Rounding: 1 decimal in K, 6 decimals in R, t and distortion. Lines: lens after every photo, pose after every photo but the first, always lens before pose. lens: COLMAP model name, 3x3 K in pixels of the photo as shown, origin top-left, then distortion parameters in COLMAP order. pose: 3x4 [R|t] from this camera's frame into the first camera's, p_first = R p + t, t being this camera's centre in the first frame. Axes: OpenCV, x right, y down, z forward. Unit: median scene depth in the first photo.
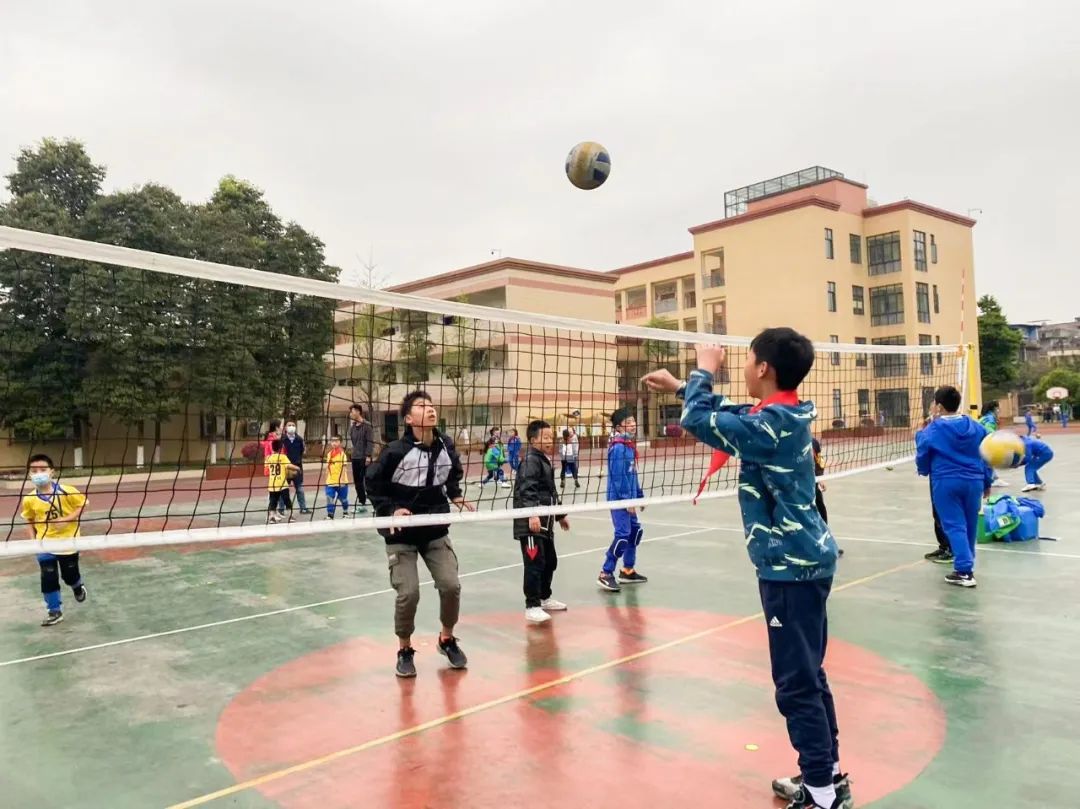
lens RADIAL K [[836.0, 0, 528.1], [0, 836.0, 429.9], [0, 0, 1]] dist [0.033772, -0.031355]
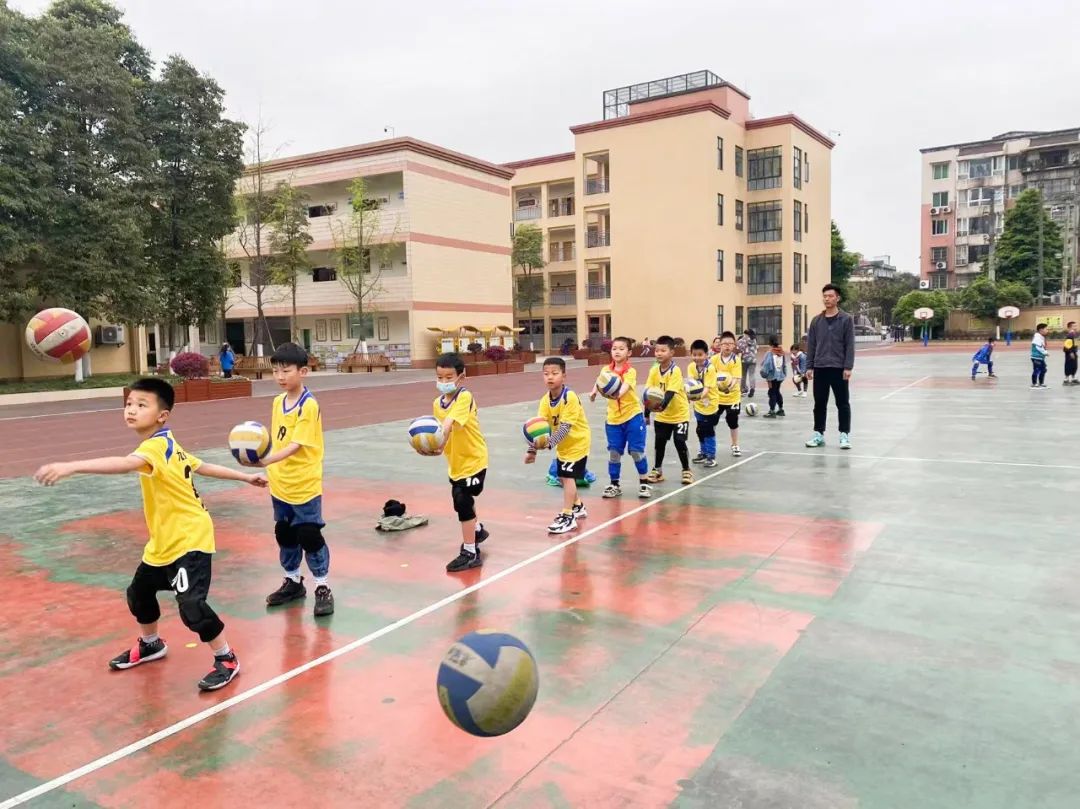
lens RADIAL K [[836.0, 0, 532.8], [0, 836.0, 409.3], [0, 0, 1]] dist [0.033772, -0.031355]
pose [[0.959849, -0.010265, 0.280328, -0.118514], [-0.010616, 0.997285, 0.072865, 0.003474], [-0.280315, -0.072915, 0.957135, 0.111358]]
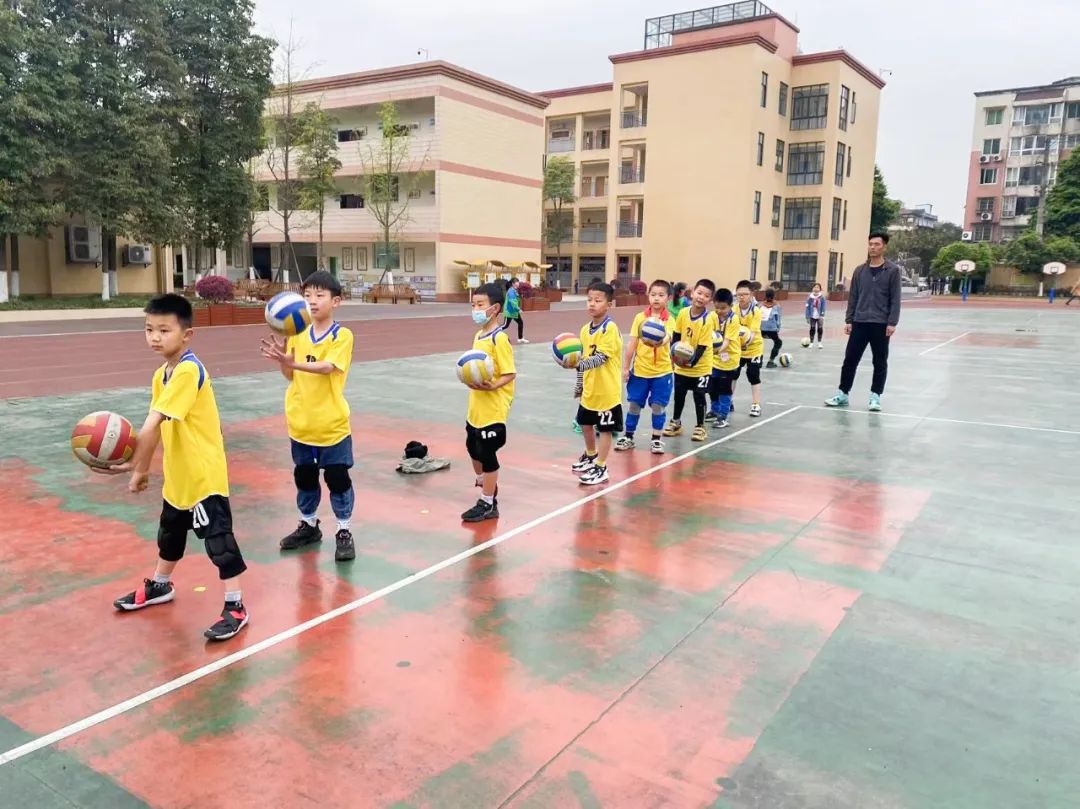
lens RADIAL K [[836.0, 0, 530.8], [0, 836.0, 410.5], [0, 0, 1]] dist [0.033772, -0.031355]
pose [[0.967436, 0.012720, 0.252794, -0.118164], [-0.051998, 0.987422, 0.149311, 0.003228], [-0.247716, -0.157593, 0.955930, 0.115211]]
